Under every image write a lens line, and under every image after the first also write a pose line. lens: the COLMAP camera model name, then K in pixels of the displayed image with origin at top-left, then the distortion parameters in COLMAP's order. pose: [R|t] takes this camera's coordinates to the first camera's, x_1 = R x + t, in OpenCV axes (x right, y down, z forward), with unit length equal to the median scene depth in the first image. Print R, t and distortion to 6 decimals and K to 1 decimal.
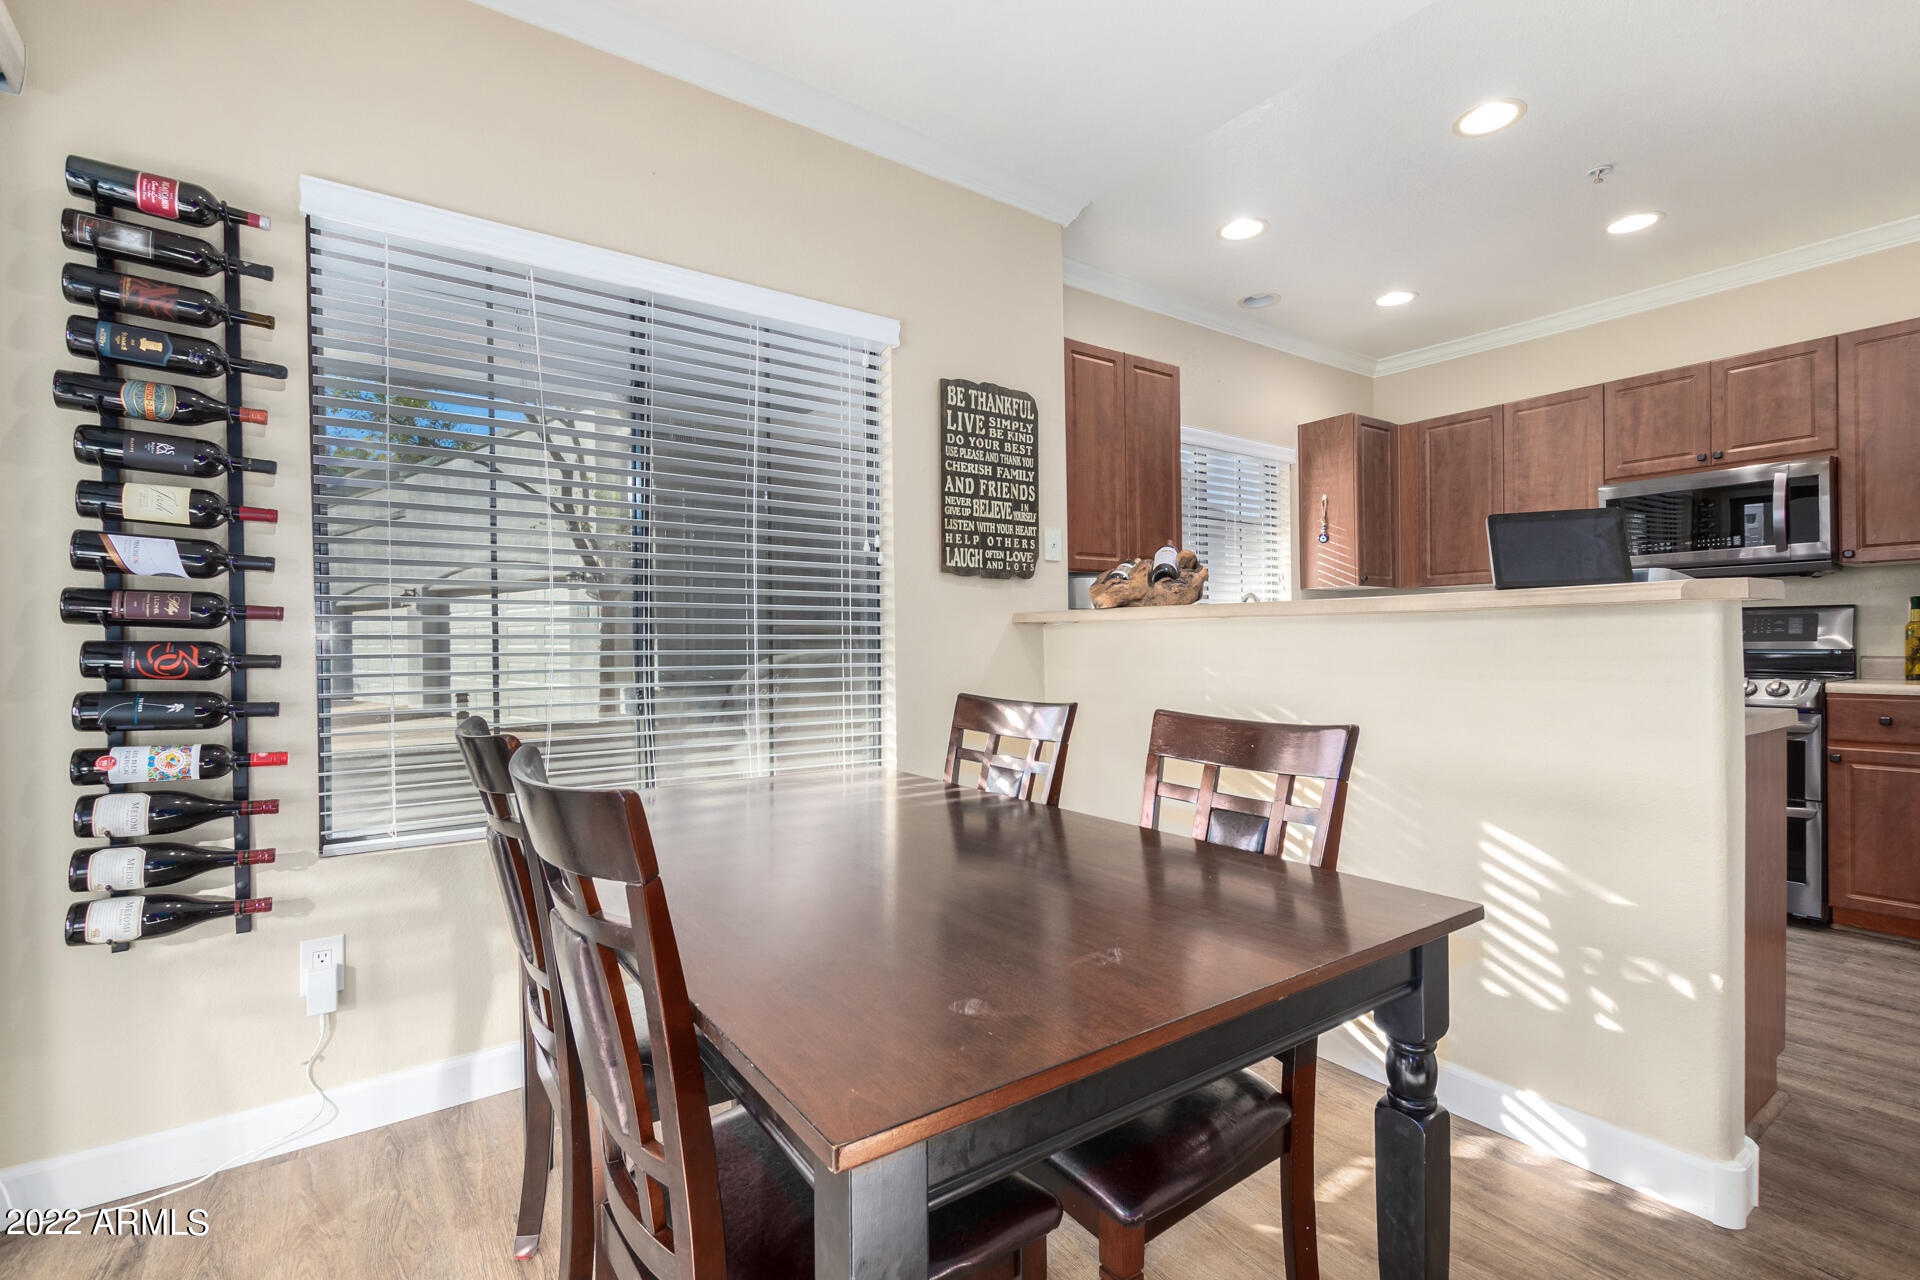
lens RADIAL K [[879.1, 0, 949.2], [0, 879.1, 650.0], [0, 0, 1]] dist [0.004130, -0.001220]
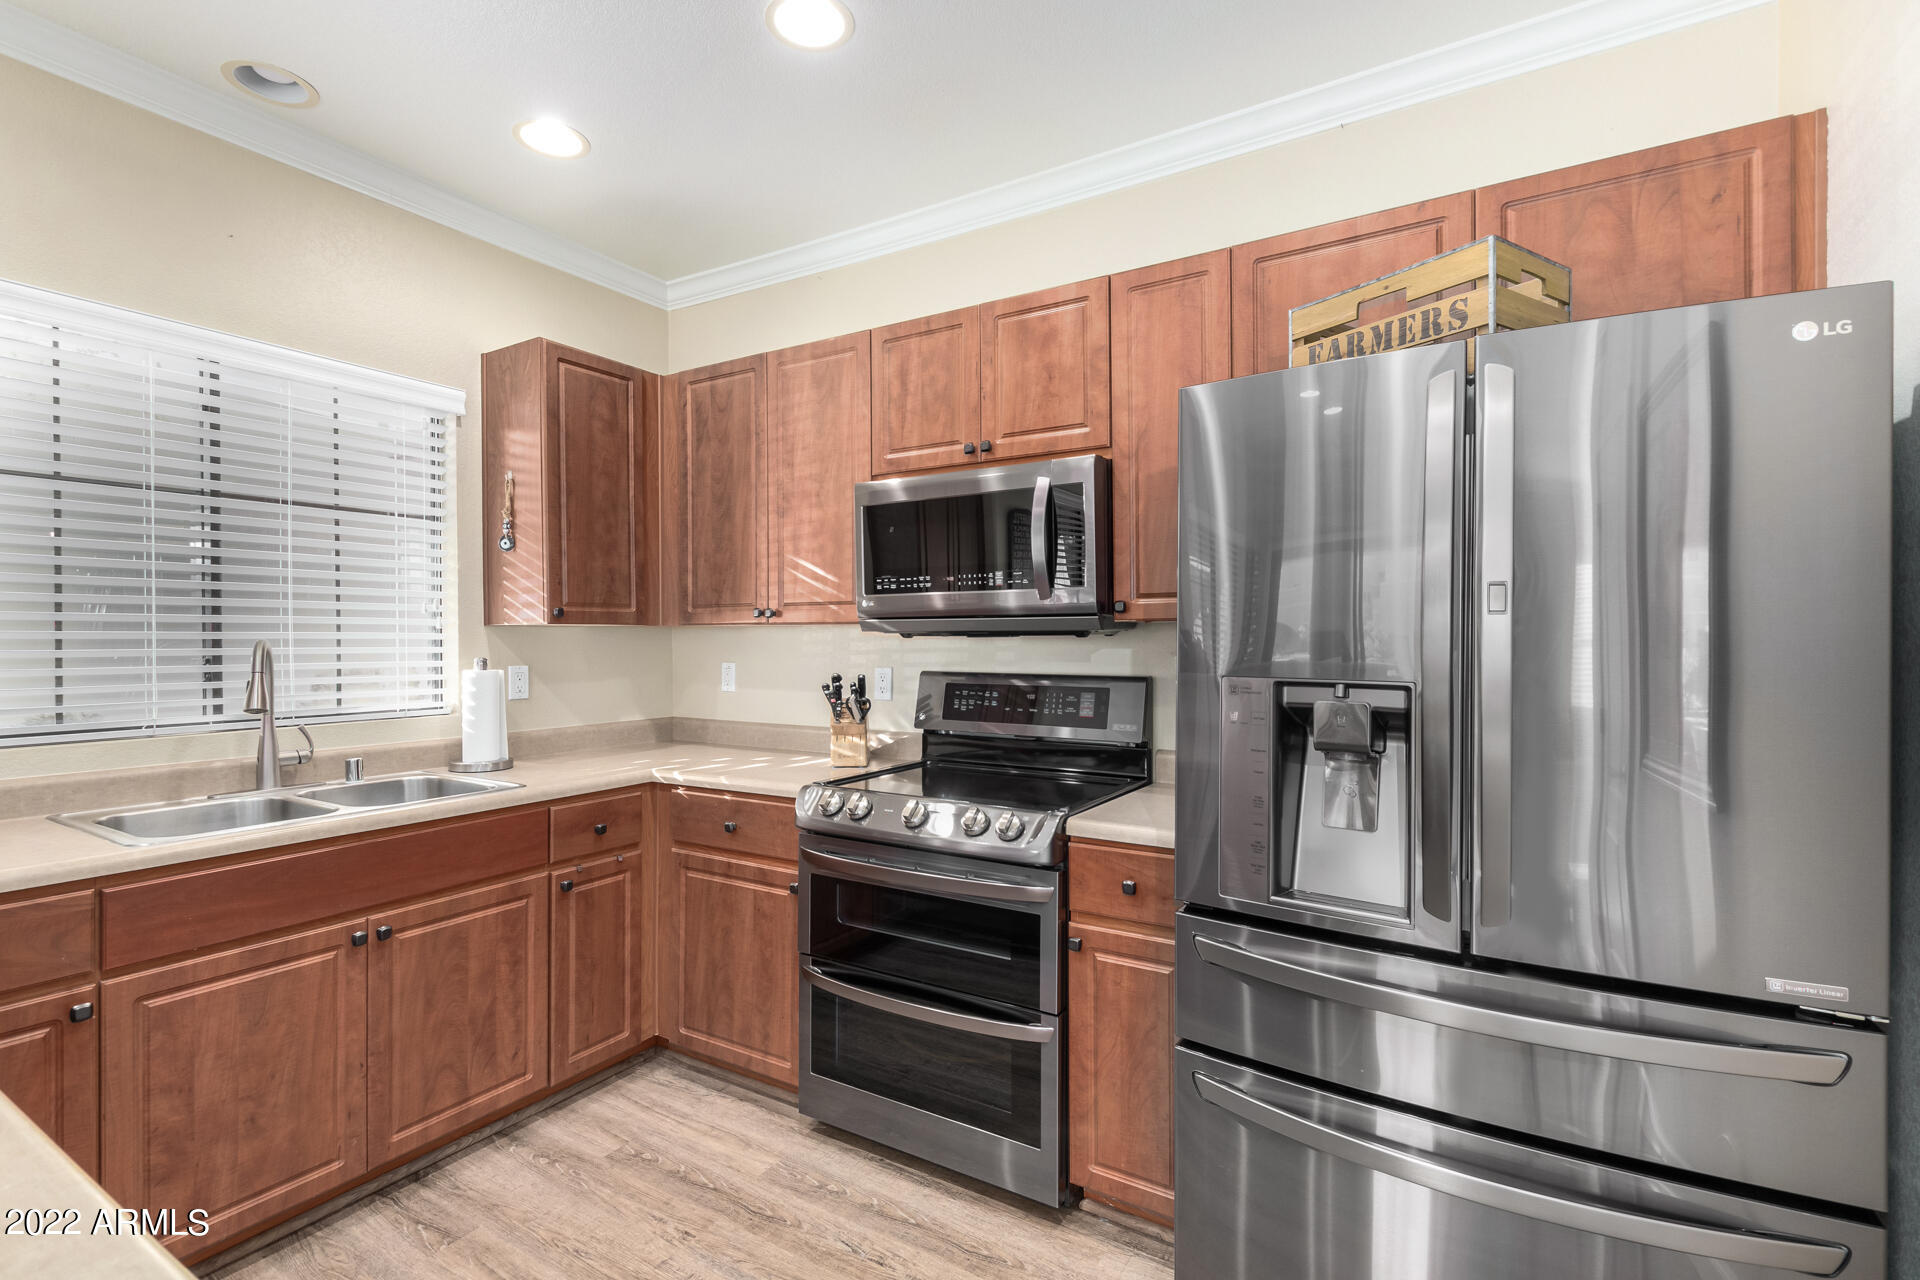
lens RADIAL K [[879.1, 0, 958.5], [0, 879.1, 639.9], [0, 0, 1]] dist [0.004130, -0.001220]
pose [[0.921609, 0.006987, 0.388056, 0.580866], [-0.004768, 0.999966, -0.006681, -0.070509], [-0.388089, 0.004307, 0.921612, 0.392401]]
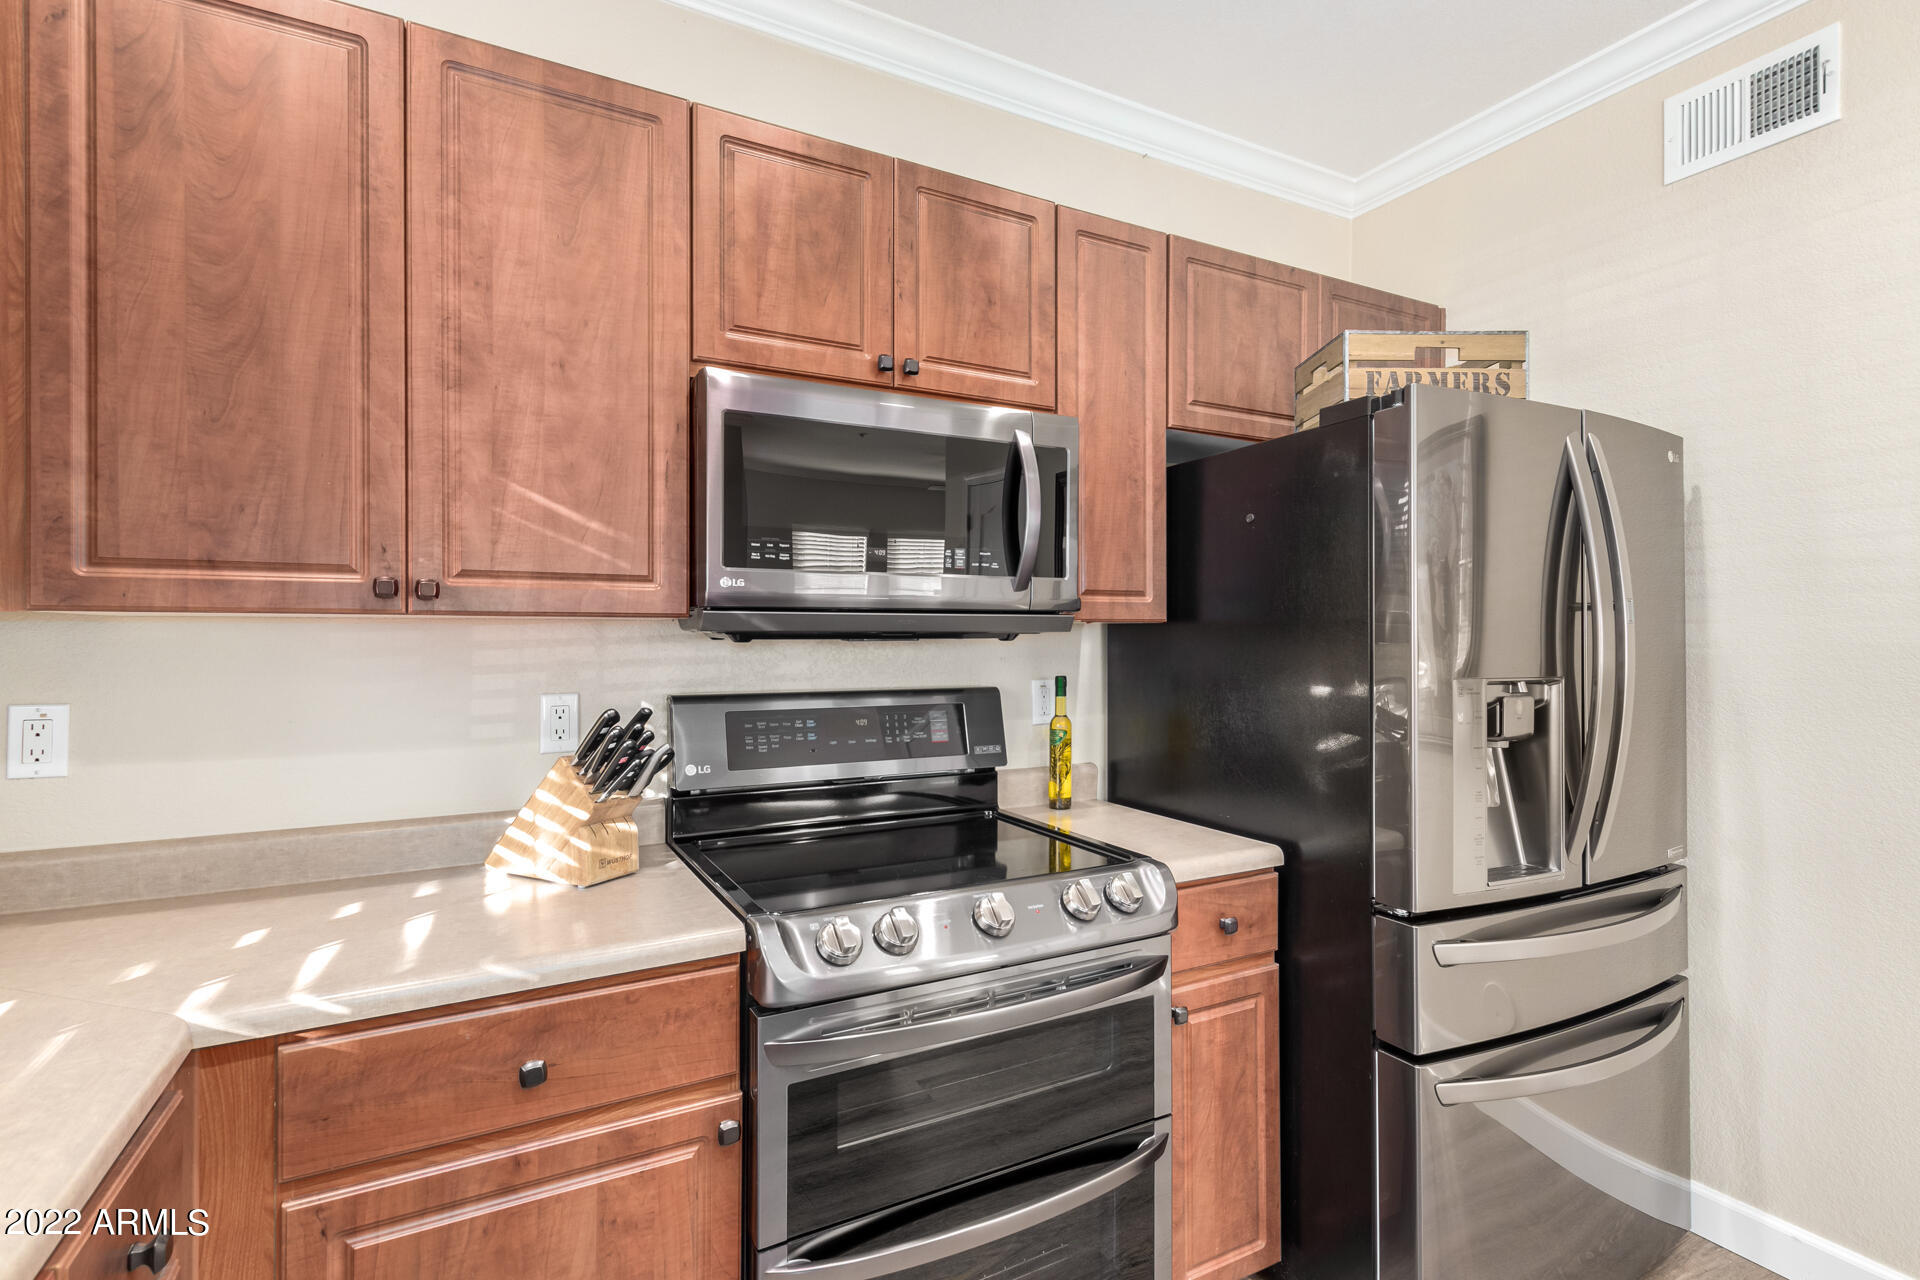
lens RADIAL K [[879.1, 0, 948.8], [0, 879.1, 638.0], [0, 0, 1]] dist [0.004130, -0.001220]
pose [[0.142465, 0.008771, 0.989761, 0.411165], [0.006218, 0.999933, -0.009756, -0.073665], [-0.989780, 0.007545, 0.142401, 0.886364]]
